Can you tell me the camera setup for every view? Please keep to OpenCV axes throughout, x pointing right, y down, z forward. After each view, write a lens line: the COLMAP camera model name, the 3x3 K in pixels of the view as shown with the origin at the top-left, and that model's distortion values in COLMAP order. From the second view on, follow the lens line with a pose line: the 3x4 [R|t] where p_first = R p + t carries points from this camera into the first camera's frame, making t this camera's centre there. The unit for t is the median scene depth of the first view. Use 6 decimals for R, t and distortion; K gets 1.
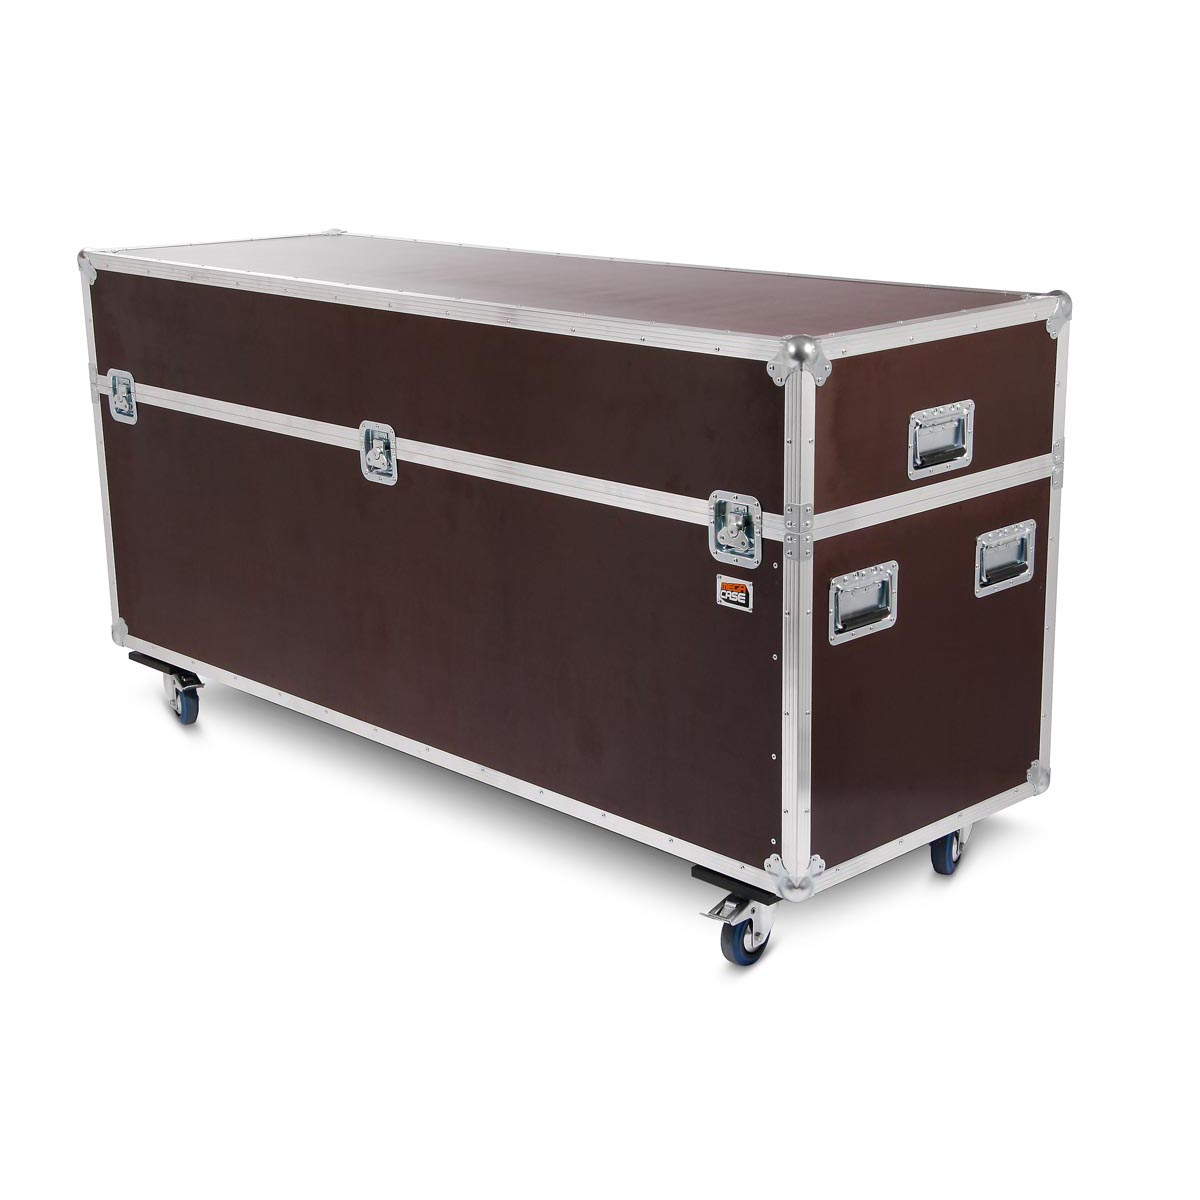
lens RADIAL K [[1957.5, 0, 632.6], [0, 1957.5, 597.6], [0, 0, 1]] dist [0.164368, -0.004119]
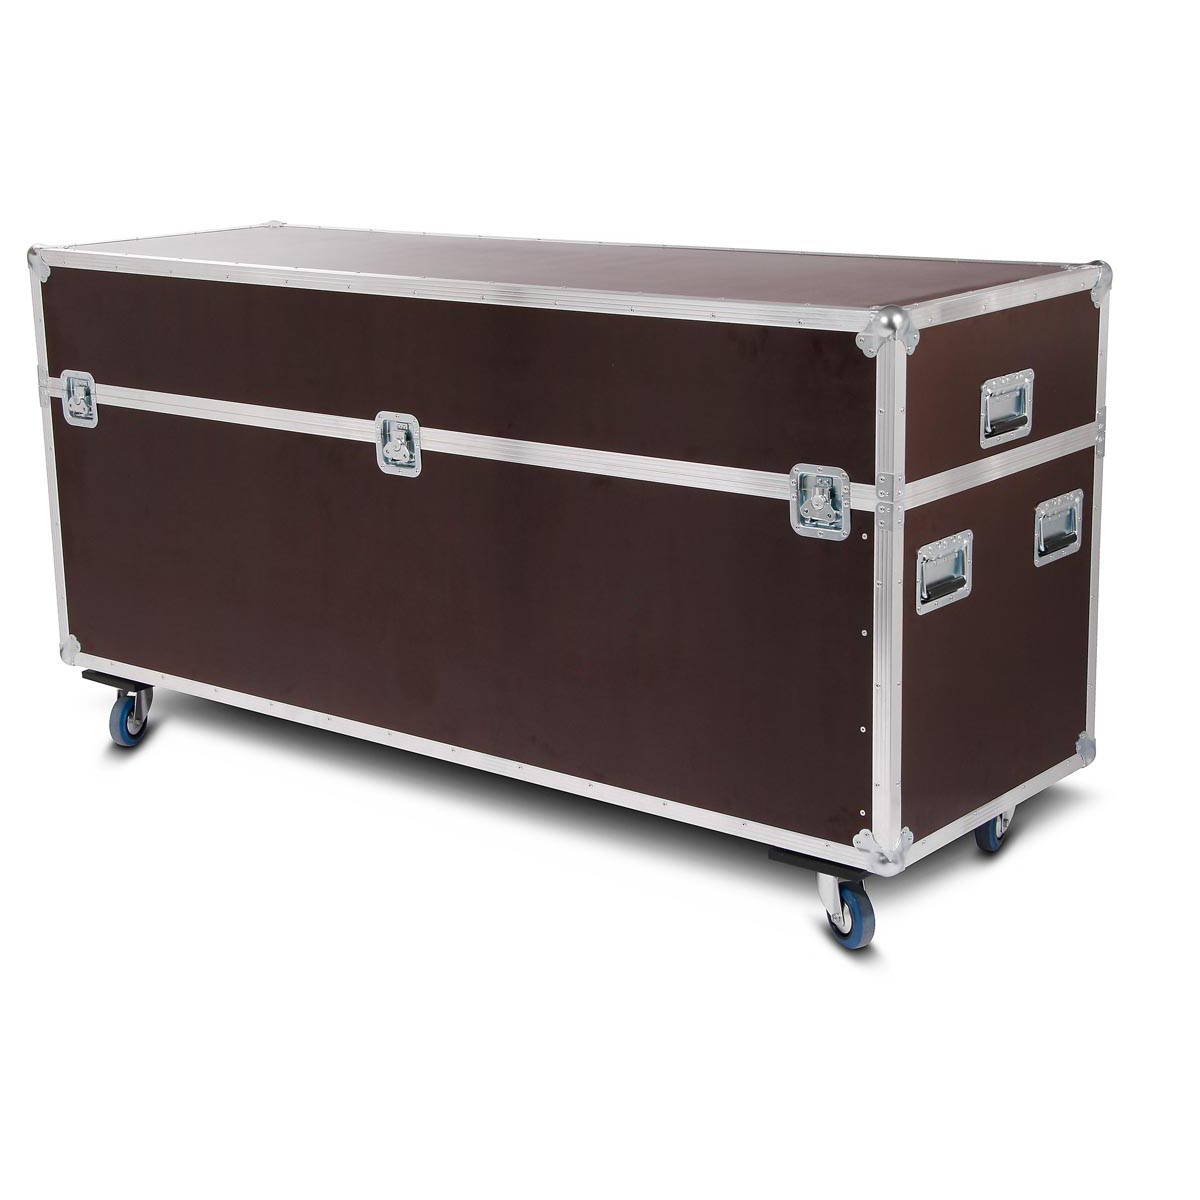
lens RADIAL K [[2151.3, 0, 598.8], [0, 2151.3, 558.4], [0, 0, 1]] dist [0.184800, -0.040603]
pose [[0.994289, -0.033583, 0.101295, -0.163029], [0.037012, 0.998797, -0.032158, 0.023618], [-0.100093, 0.035723, 0.994337, -0.075573]]
